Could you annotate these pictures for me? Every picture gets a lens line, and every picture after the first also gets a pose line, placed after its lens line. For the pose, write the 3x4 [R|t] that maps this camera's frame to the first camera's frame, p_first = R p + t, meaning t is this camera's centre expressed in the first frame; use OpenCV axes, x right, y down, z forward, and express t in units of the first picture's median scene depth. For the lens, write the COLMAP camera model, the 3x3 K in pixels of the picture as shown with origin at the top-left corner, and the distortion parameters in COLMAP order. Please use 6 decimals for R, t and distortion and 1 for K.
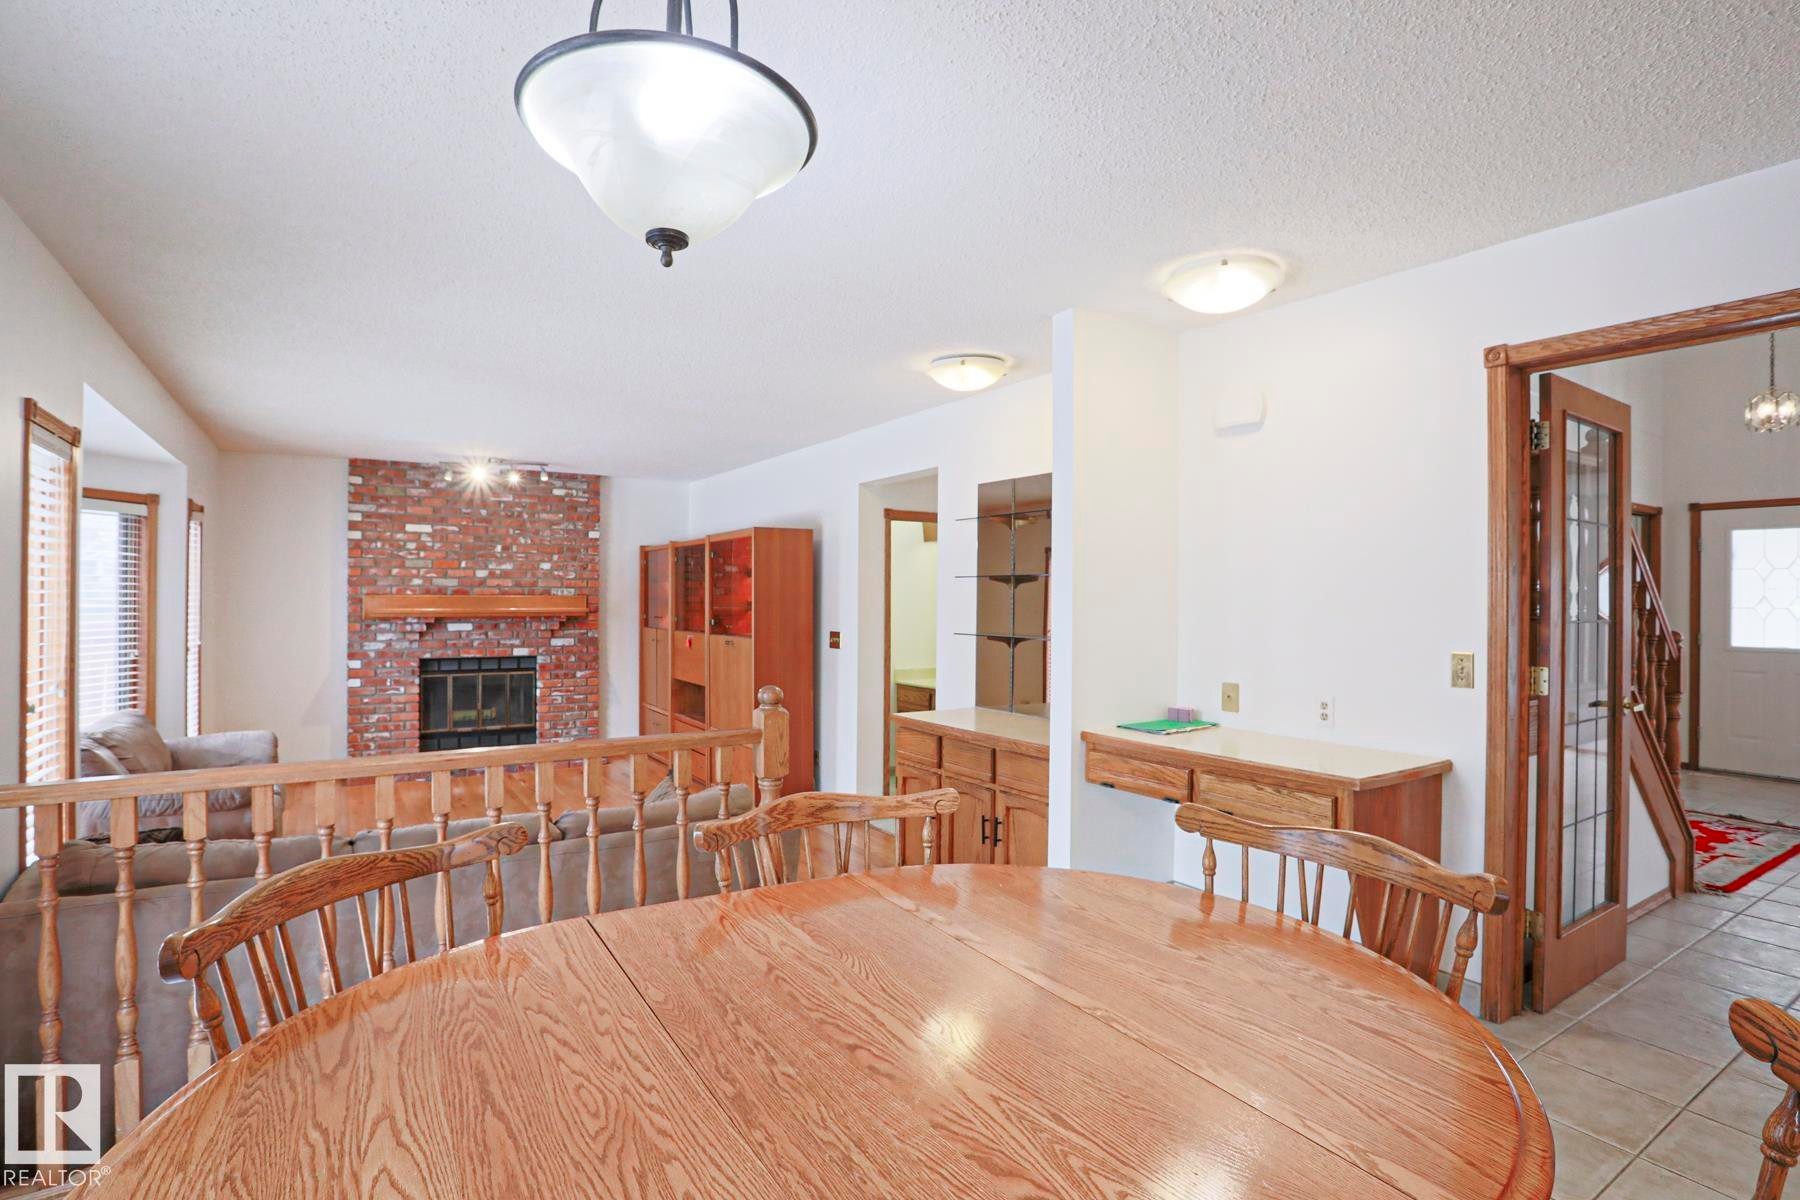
lens RADIAL K [[882.2, 0, 891.9], [0, 882.2, 595.8], [0, 0, 1]] dist [-0.102439, 0.049540]
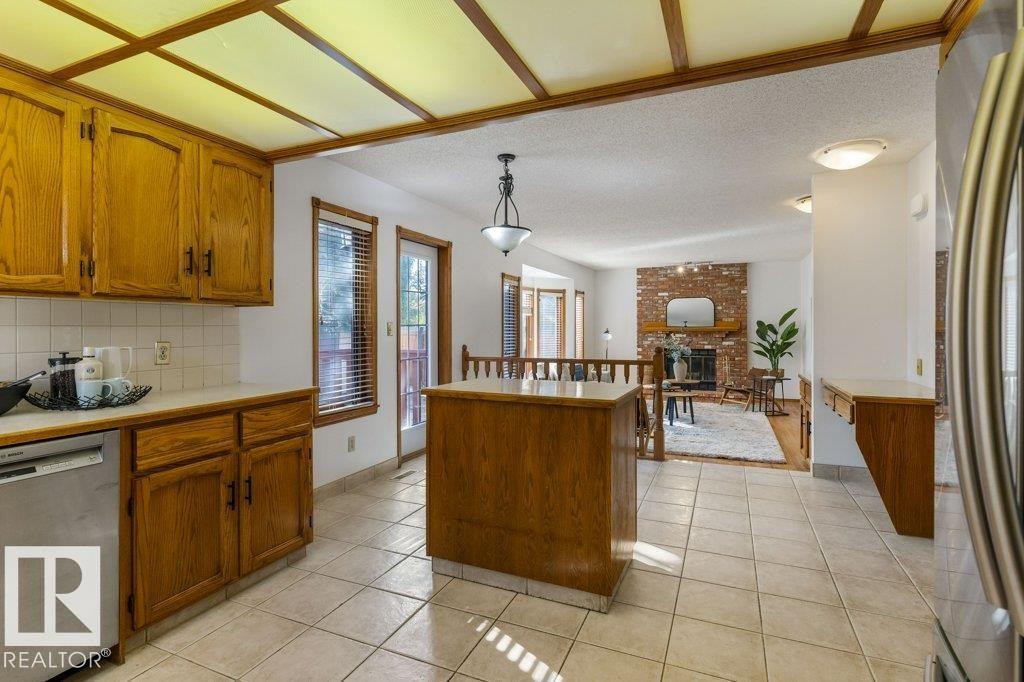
lens RADIAL K [[491.1, 0, 520.7], [0, 491.1, 326.5], [0, 0, 1]] dist [0.000163, -0.000788]
pose [[0.570347, -0.007995, -0.821365, 0.355455], [0.007312, 0.999962, -0.004656, 0.015622], [0.821371, -0.003351, 0.570384, -0.115215]]
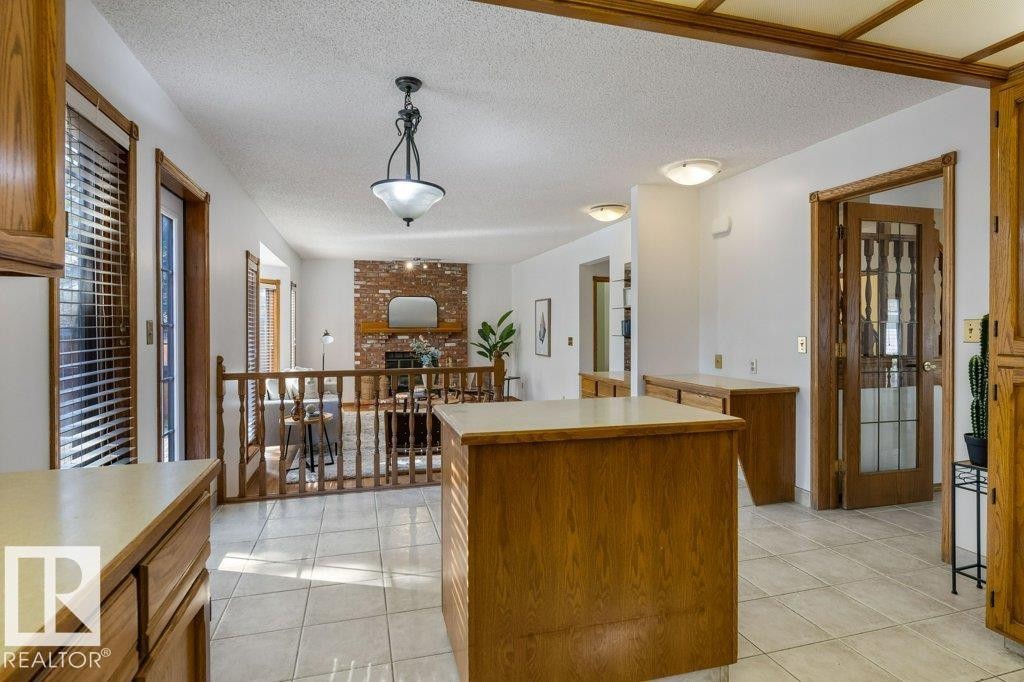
lens RADIAL K [[521.5, 0, 511.9], [0, 521.5, 328.9], [0, 0, 1]] dist [-0.001082, -0.001017]
pose [[0.959665, -0.007096, -0.281055, 0.125653], [0.008439, 0.999958, 0.003567, 0.013597], [0.281018, -0.005795, 0.959685, -0.171142]]
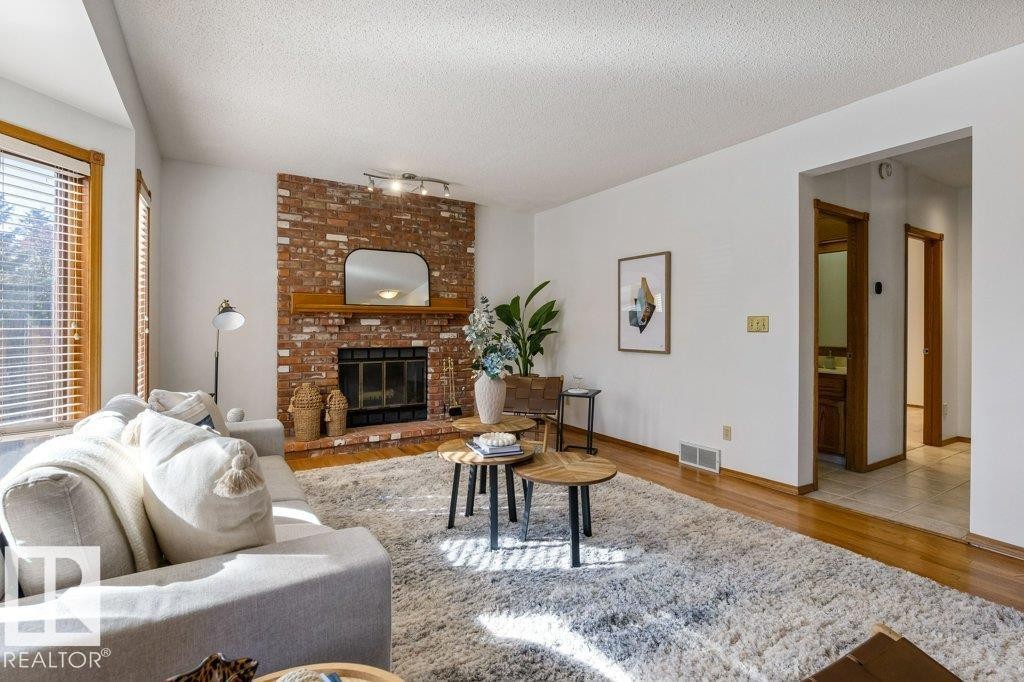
lens RADIAL K [[491.1, 0, 520.7], [0, 491.1, 326.5], [0, 0, 1]] dist [0.000163, -0.000788]
pose [[0.999808, -0.005716, -0.018768, -0.291239], [0.005699, 0.999983, -0.000954, 0.045876], [0.018773, 0.000847, 0.999823, 0.335685]]
